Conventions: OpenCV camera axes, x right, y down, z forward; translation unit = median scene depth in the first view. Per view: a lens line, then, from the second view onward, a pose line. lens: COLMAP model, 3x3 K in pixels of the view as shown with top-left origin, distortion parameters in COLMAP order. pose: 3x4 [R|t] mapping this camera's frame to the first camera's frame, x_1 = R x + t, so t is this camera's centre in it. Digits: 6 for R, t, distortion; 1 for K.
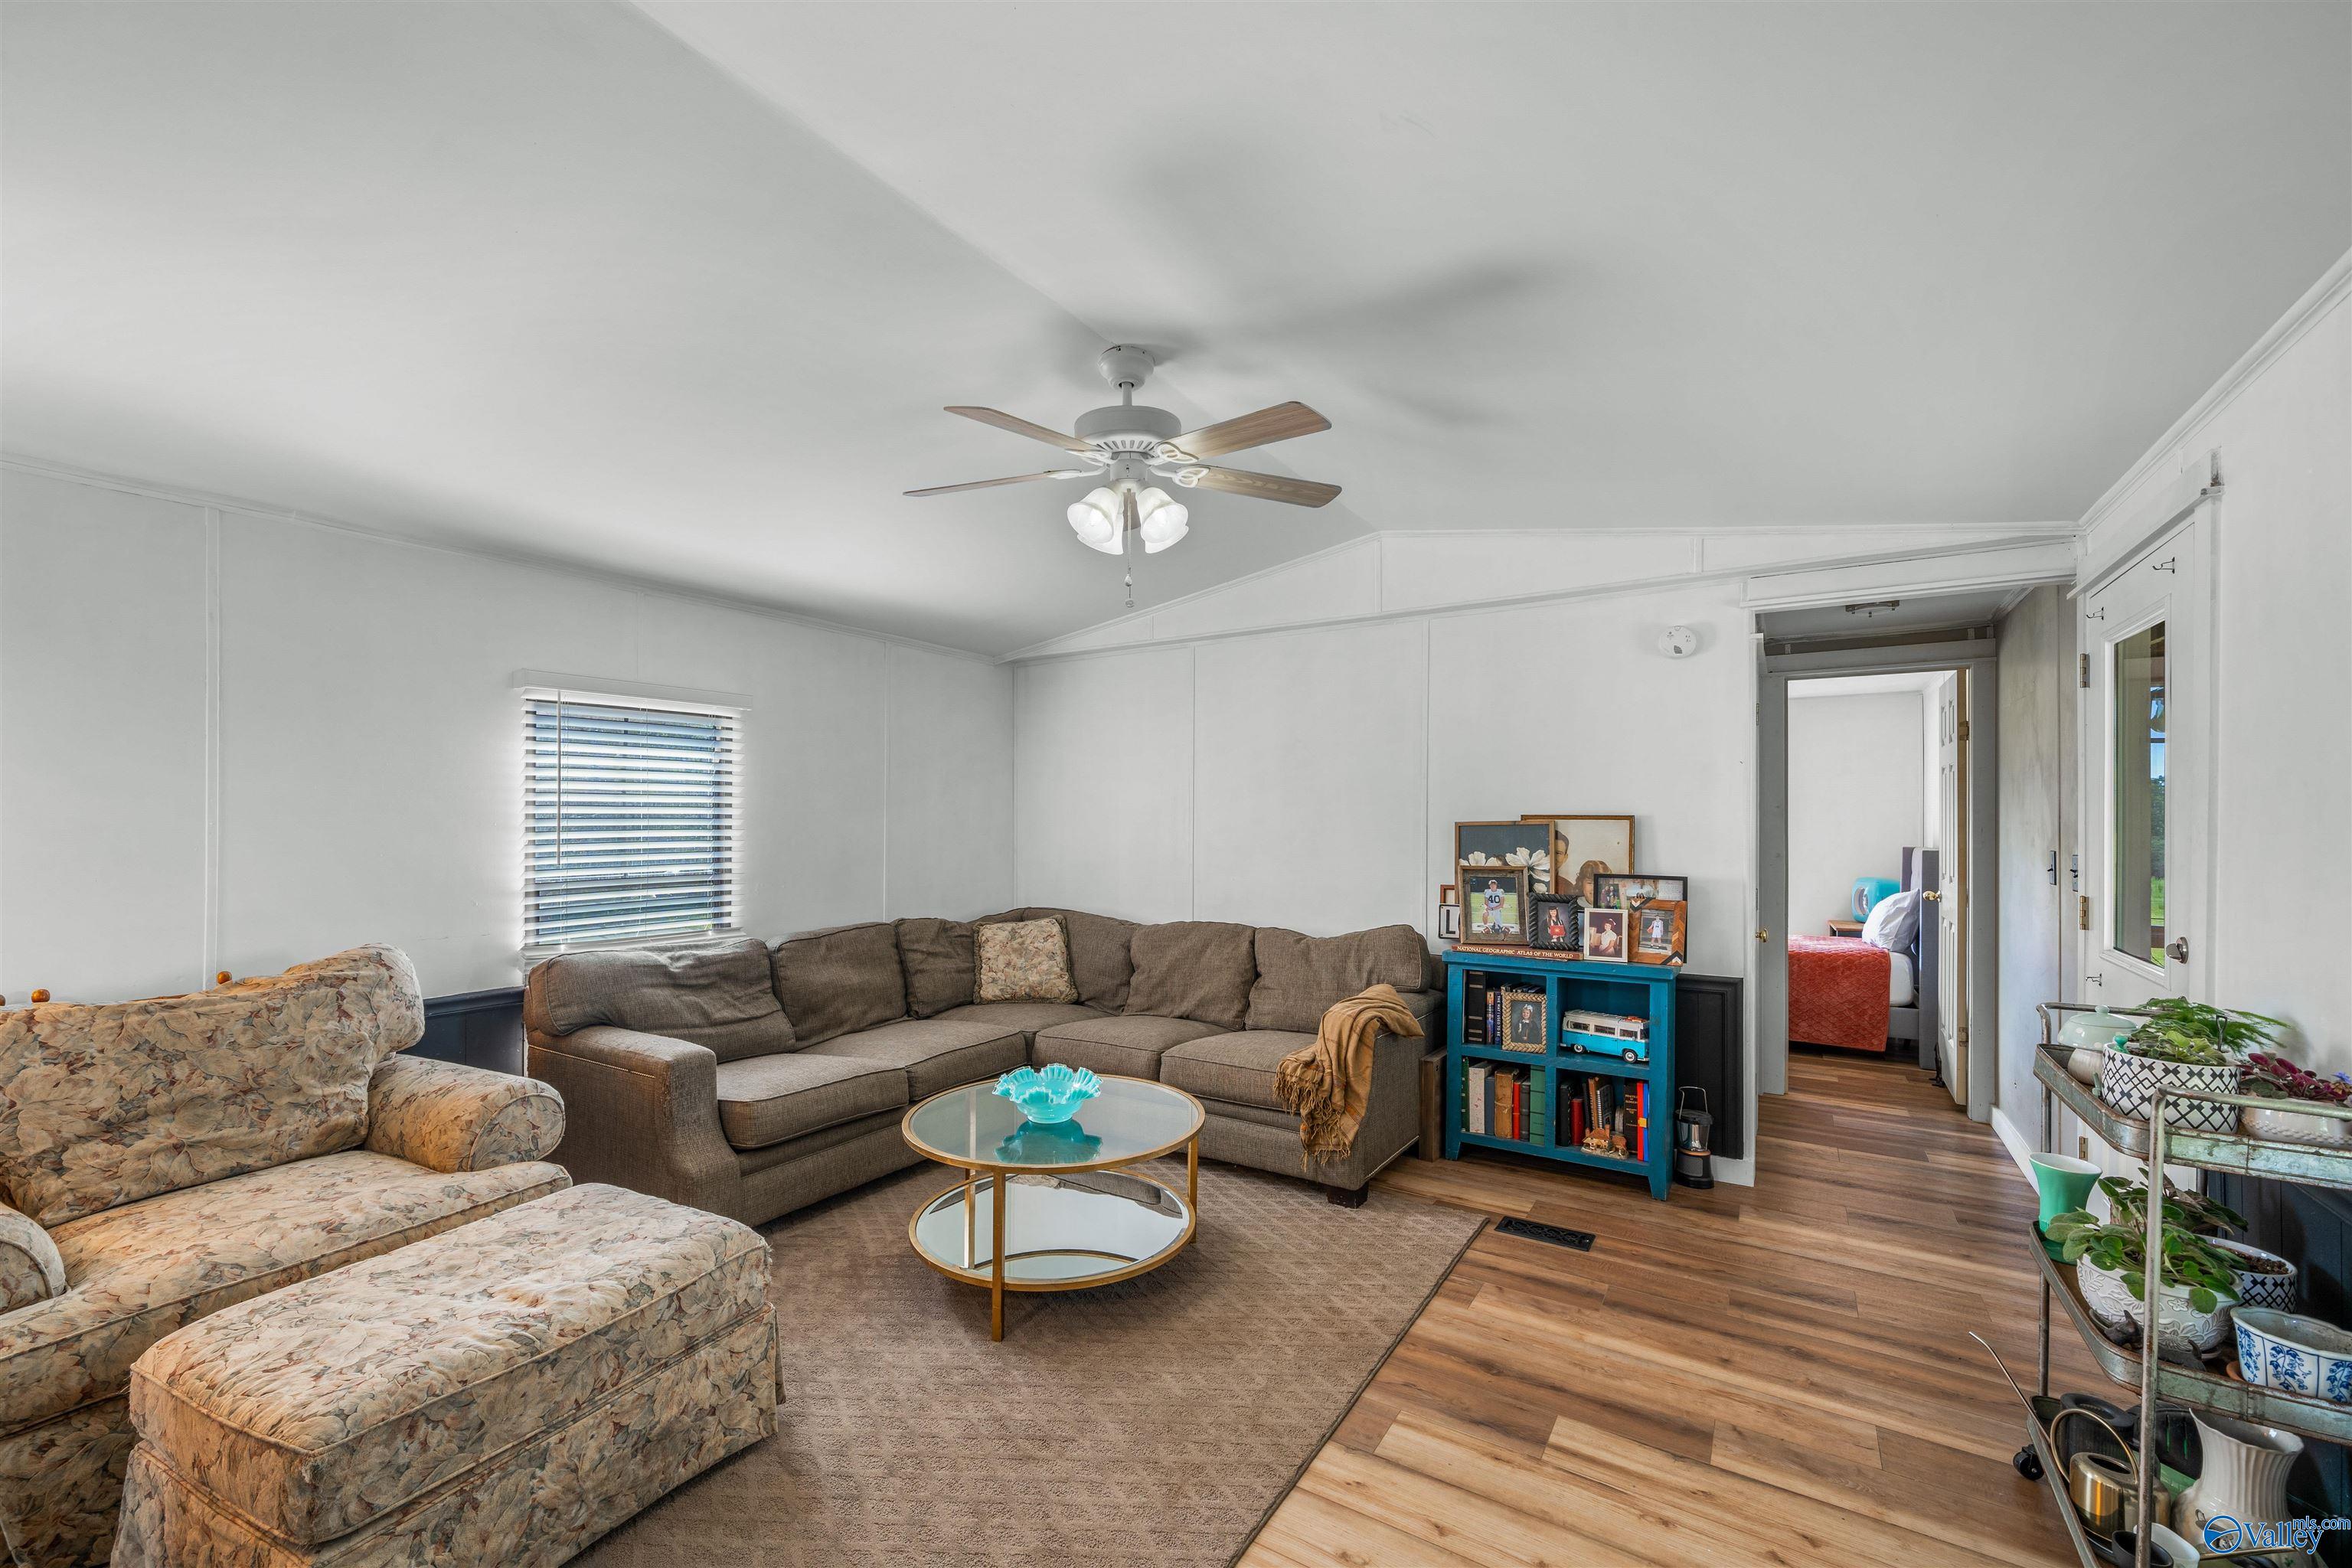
lens RADIAL K [[955.0, 0, 1180.5], [0, 955.0, 809.7], [0, 0, 1]] dist [-0.001954, -0.000179]
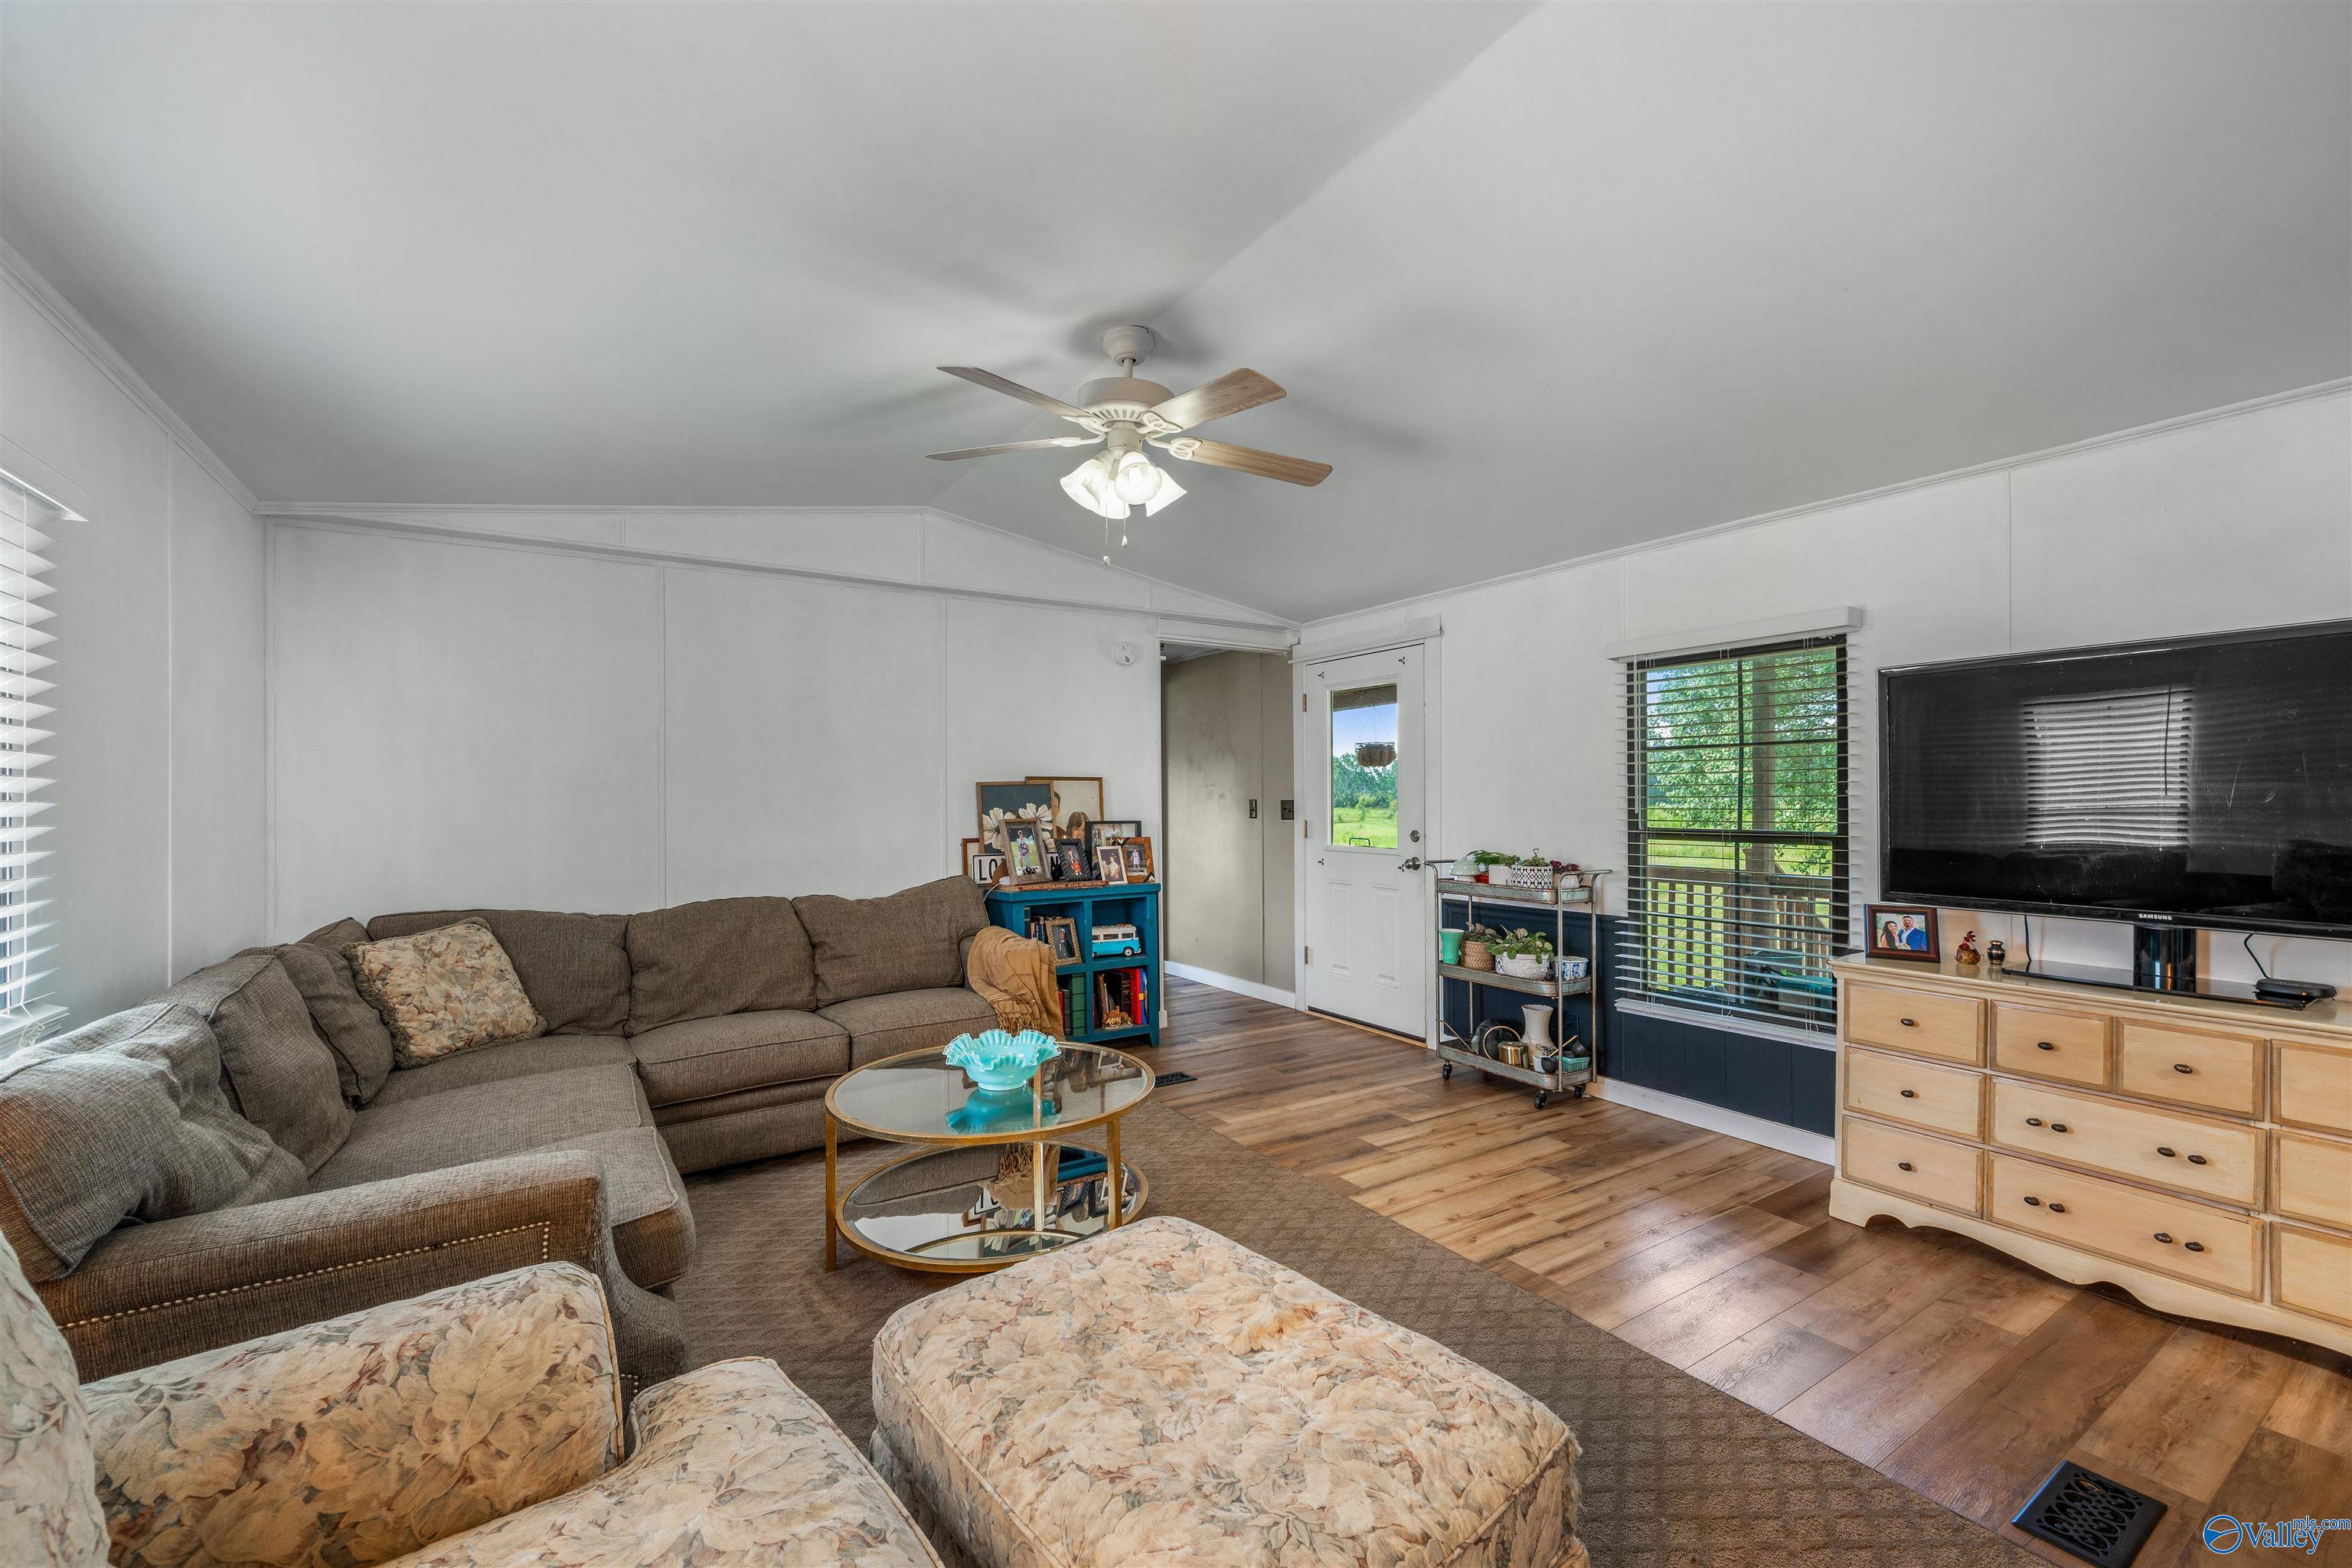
lens RADIAL K [[938.9, 0, 1176.0], [0, 938.9, 784.0], [0, 0, 1]] dist [-0.001175, -0.000052]
pose [[0.419305, 0.008191, 0.907809, -0.711779], [-0.001014, 0.999963, -0.008554, 0.027893], [-0.907845, 0.002666, 0.419298, 0.363371]]
